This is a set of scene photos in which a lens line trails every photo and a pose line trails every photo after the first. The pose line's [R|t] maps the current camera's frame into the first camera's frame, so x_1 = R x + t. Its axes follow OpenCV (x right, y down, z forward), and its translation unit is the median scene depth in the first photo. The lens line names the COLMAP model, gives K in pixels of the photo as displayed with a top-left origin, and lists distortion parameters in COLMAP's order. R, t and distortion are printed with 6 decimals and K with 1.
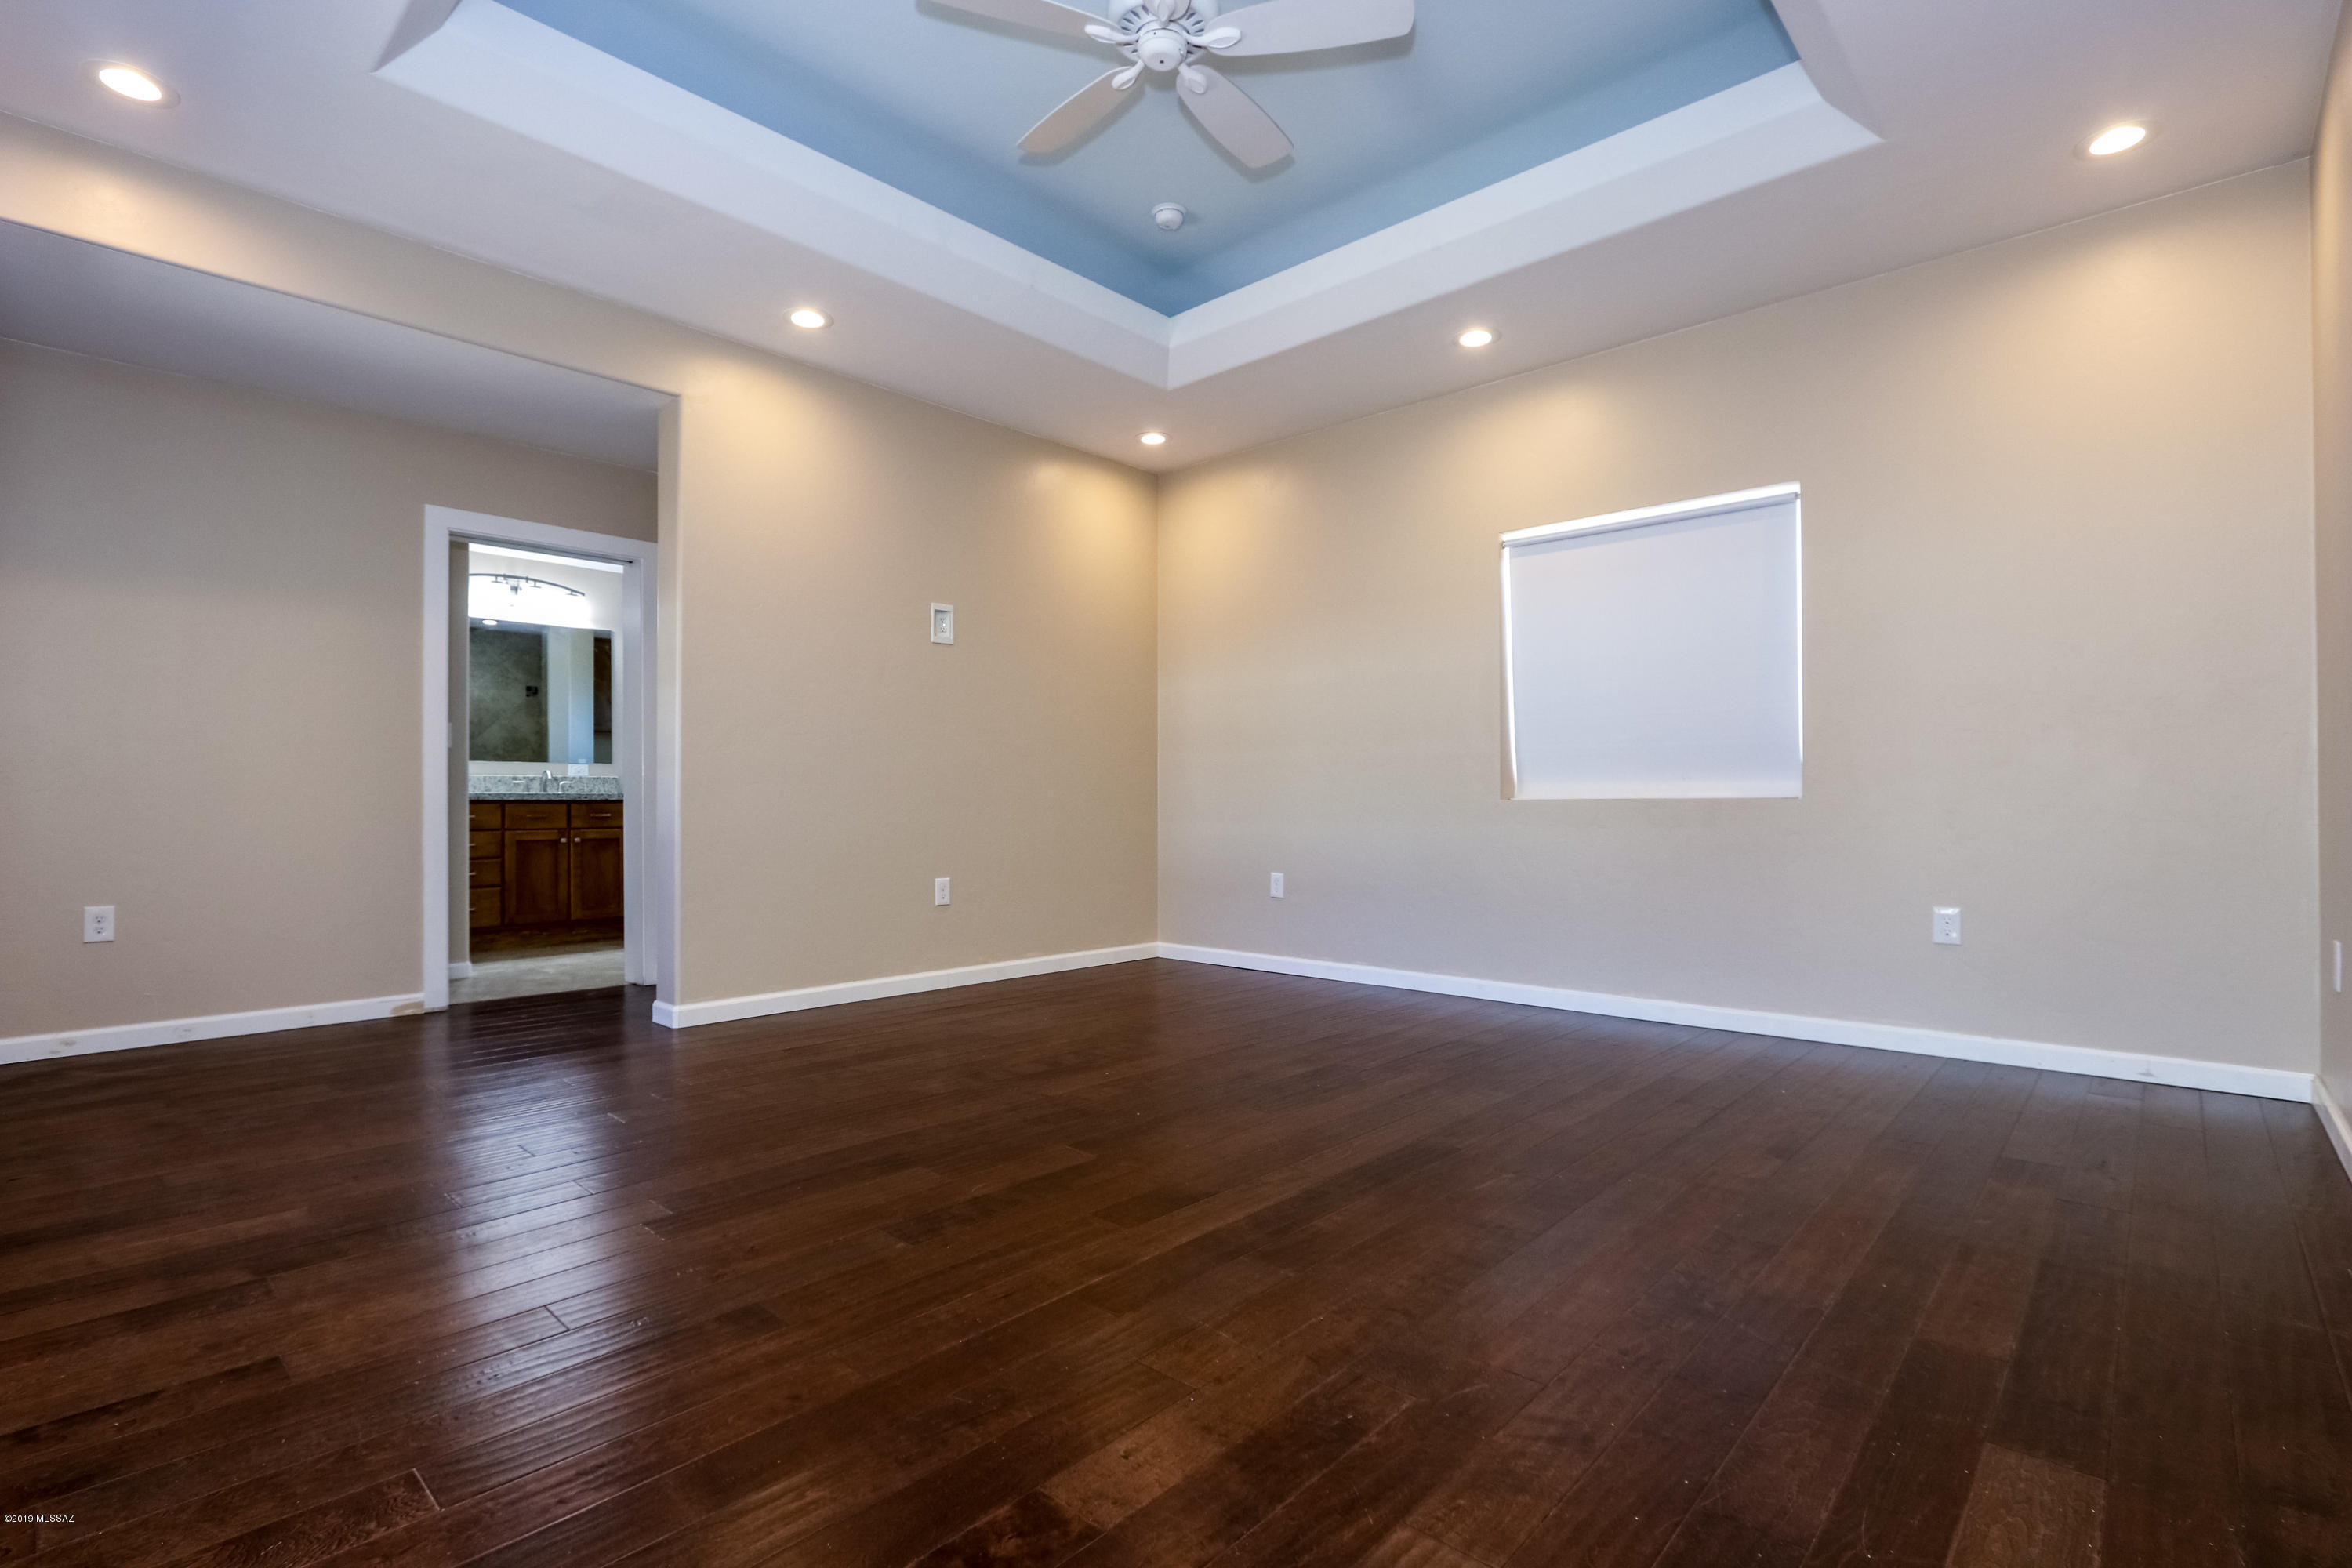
lens RADIAL K [[1097.4, 0, 1158.1], [0, 1097.4, 796.2], [0, 0, 1]] dist [-0.020427, 0.002695]
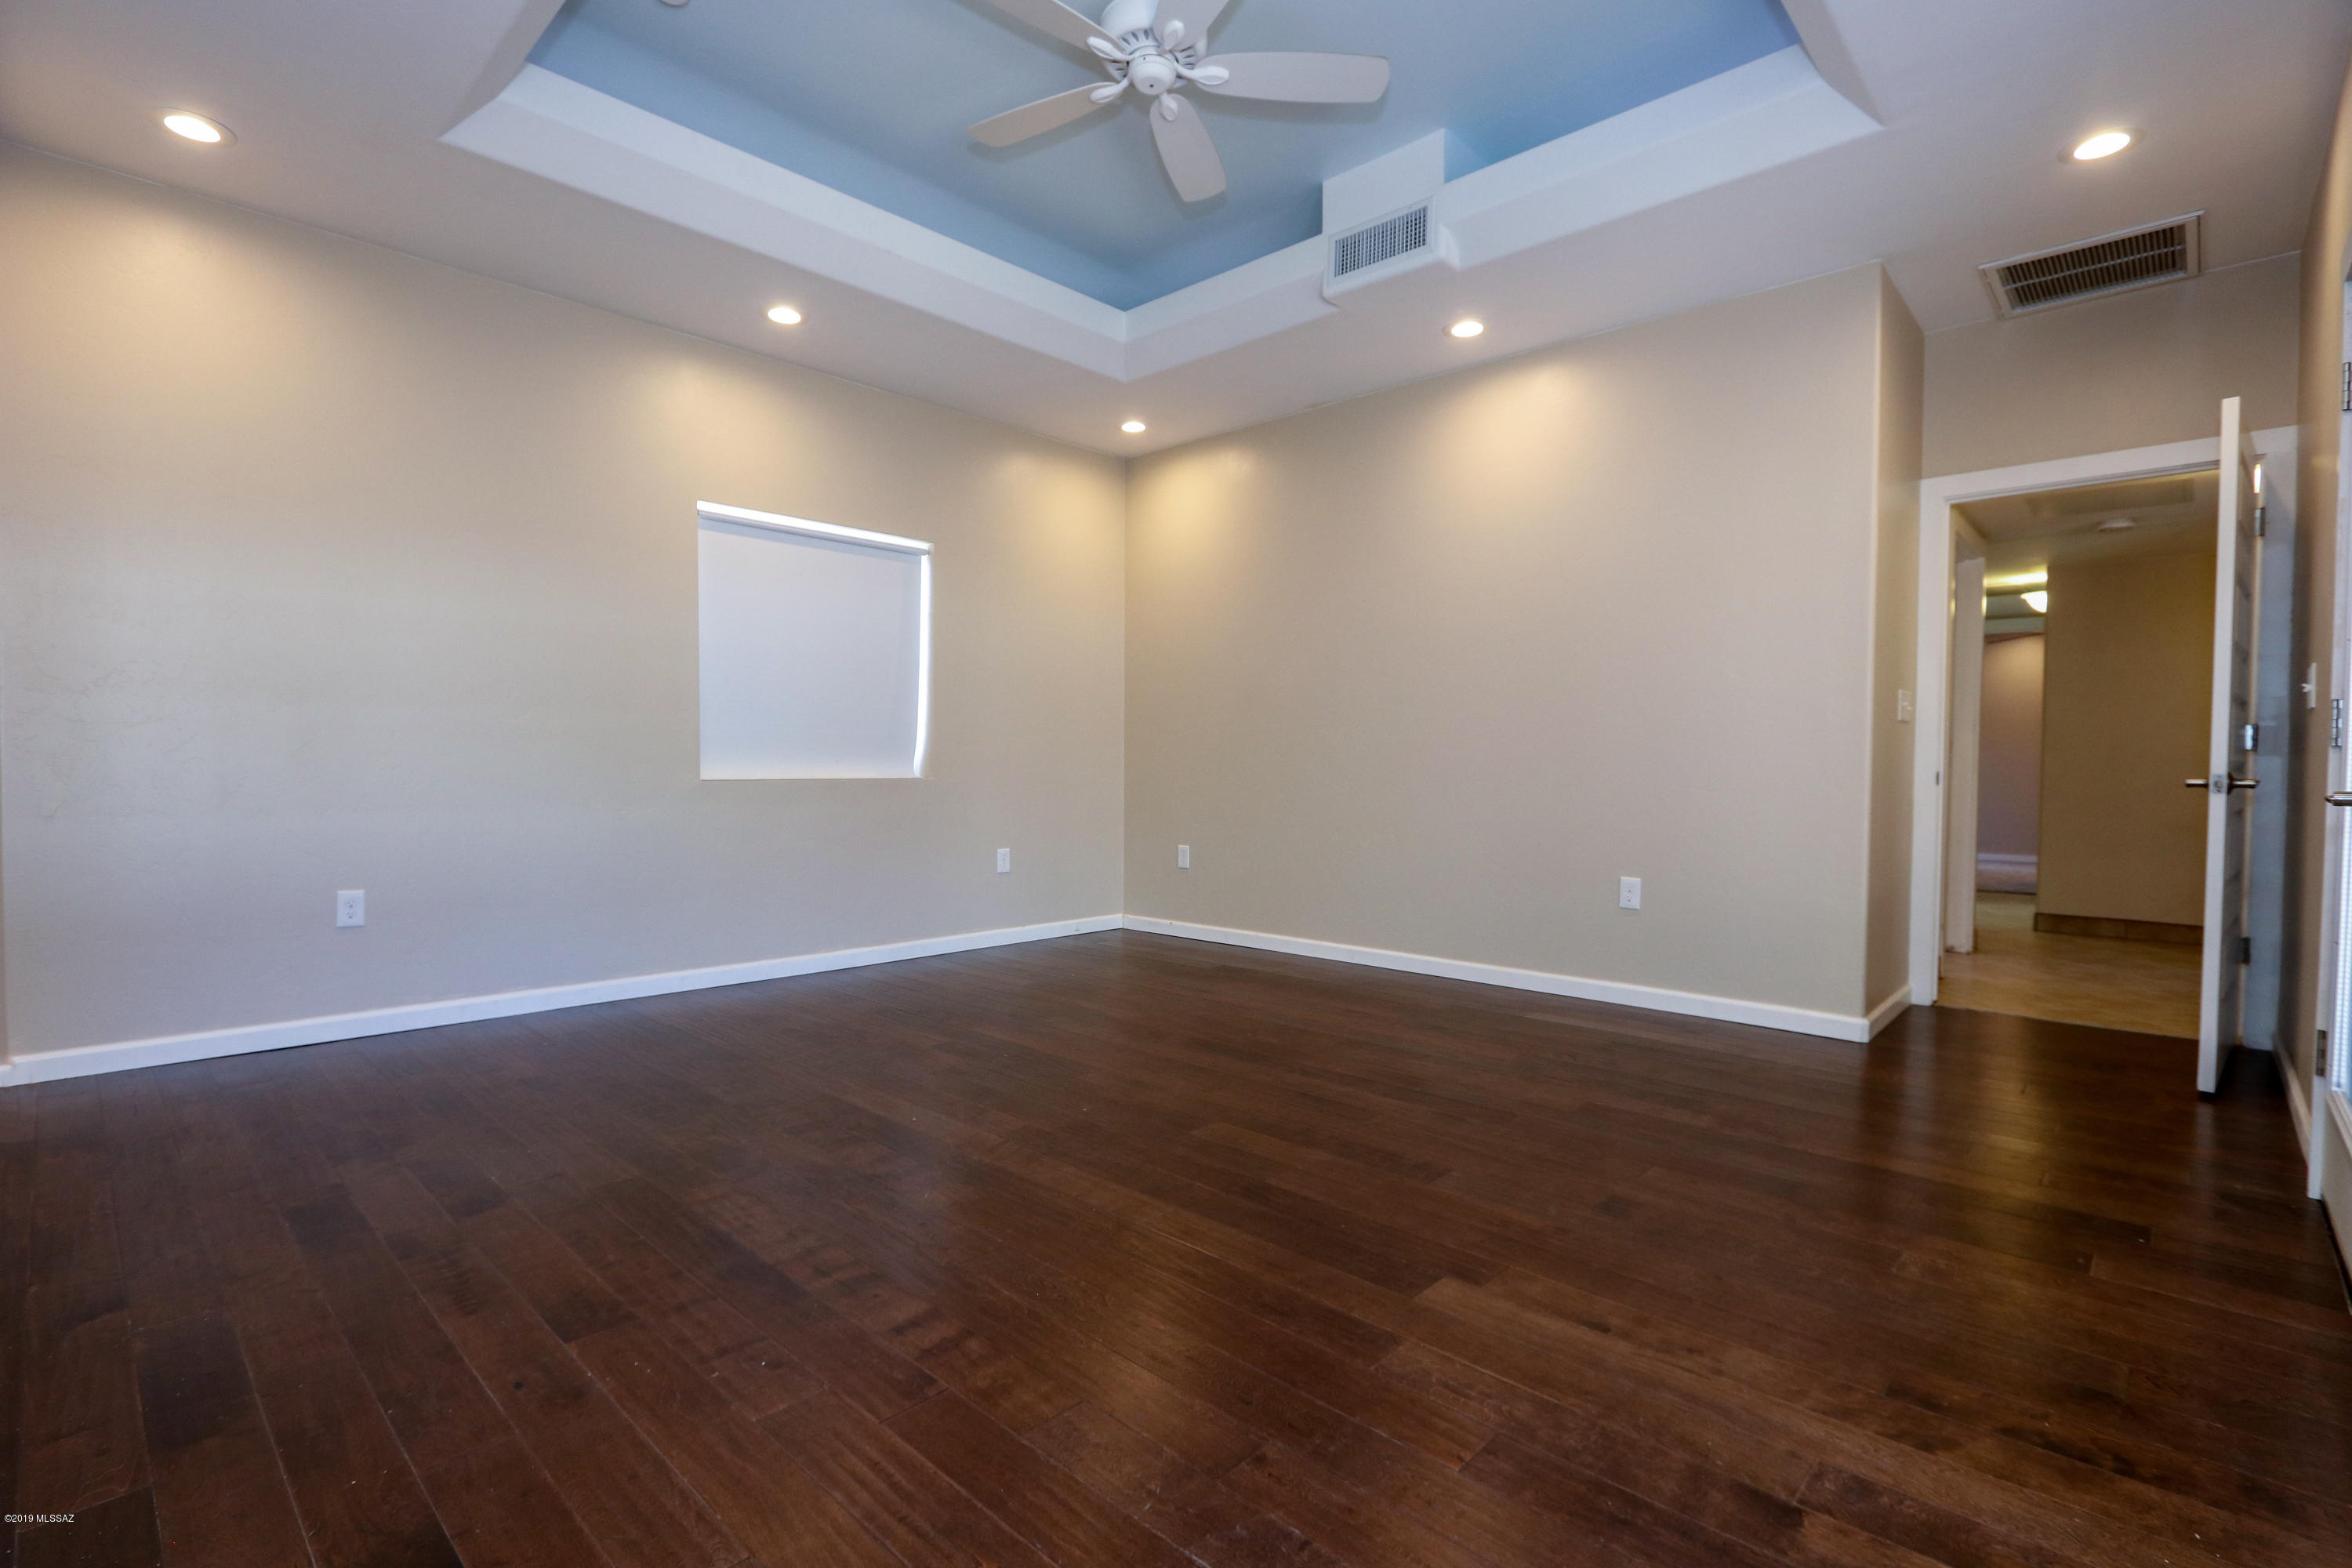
lens RADIAL K [[1097.4, 0, 1160.3], [0, 1097.4, 778.4], [0, 0, 1]] dist [-0.020427, 0.002695]
pose [[0.008015, -0.010309, 0.999915, -1.107347], [-0.013511, 0.999854, 0.010417, -0.023187], [-0.999877, -0.013593, 0.007875, 1.021777]]
